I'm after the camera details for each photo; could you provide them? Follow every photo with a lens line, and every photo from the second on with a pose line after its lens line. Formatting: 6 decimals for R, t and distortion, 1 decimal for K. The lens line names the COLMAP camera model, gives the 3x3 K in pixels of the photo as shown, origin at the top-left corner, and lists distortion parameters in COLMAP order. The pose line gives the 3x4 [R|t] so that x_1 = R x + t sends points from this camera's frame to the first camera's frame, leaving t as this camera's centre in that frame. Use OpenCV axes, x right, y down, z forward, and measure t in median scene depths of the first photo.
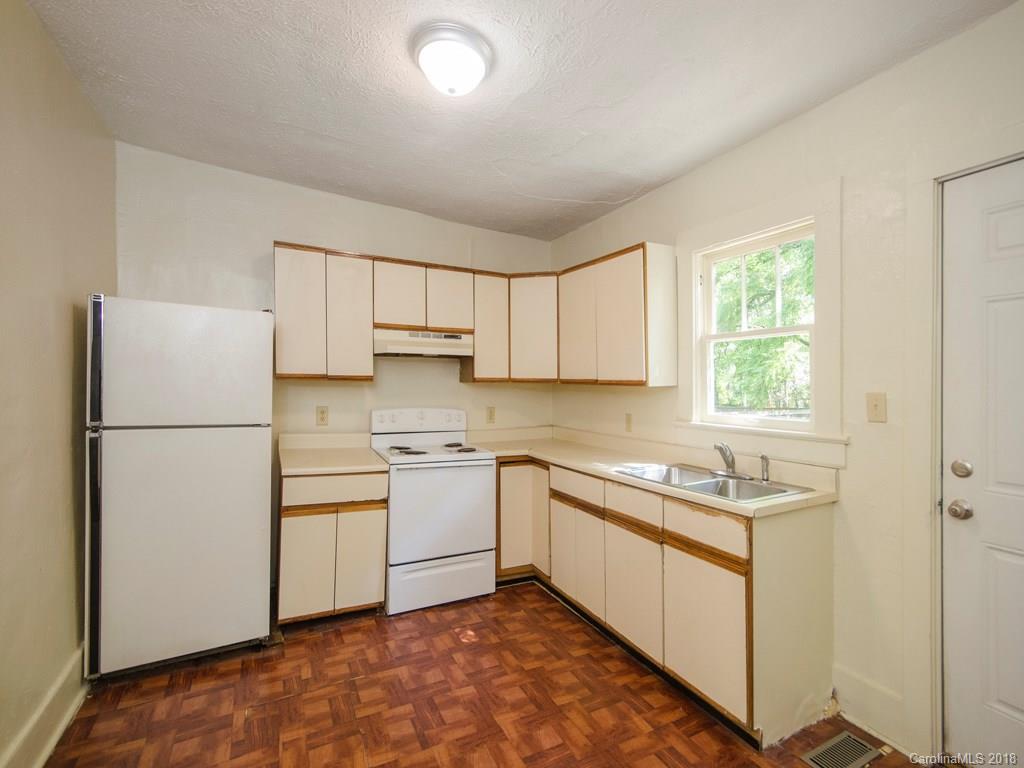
lens RADIAL K [[452.2, 0, 512.0], [0, 452.2, 384.0], [0, 0, 1]] dist [-0.000266, -0.000027]
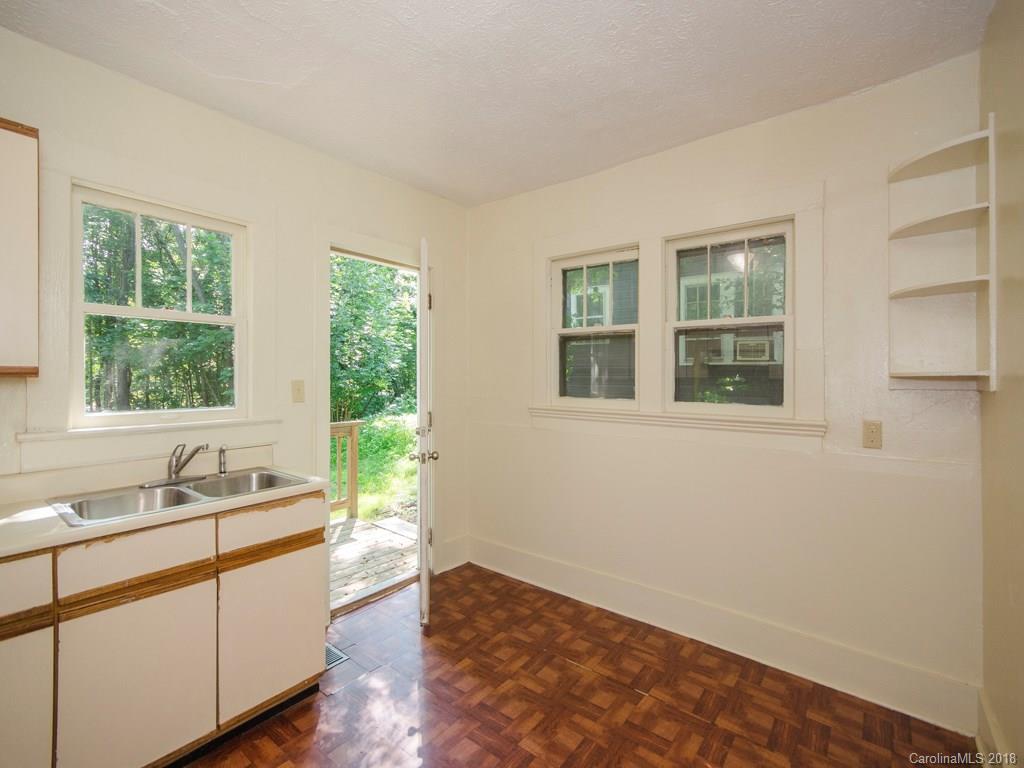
lens RADIAL K [[452.2, 0, 512.0], [0, 452.2, 384.0], [0, 0, 1]] dist [-0.000266, -0.000027]
pose [[-0.401643, -0.012256, 0.915714, -0.593988], [-0.000311, 0.999912, 0.013246, 0.008574], [-0.915796, 0.005035, -0.401611, 0.845225]]
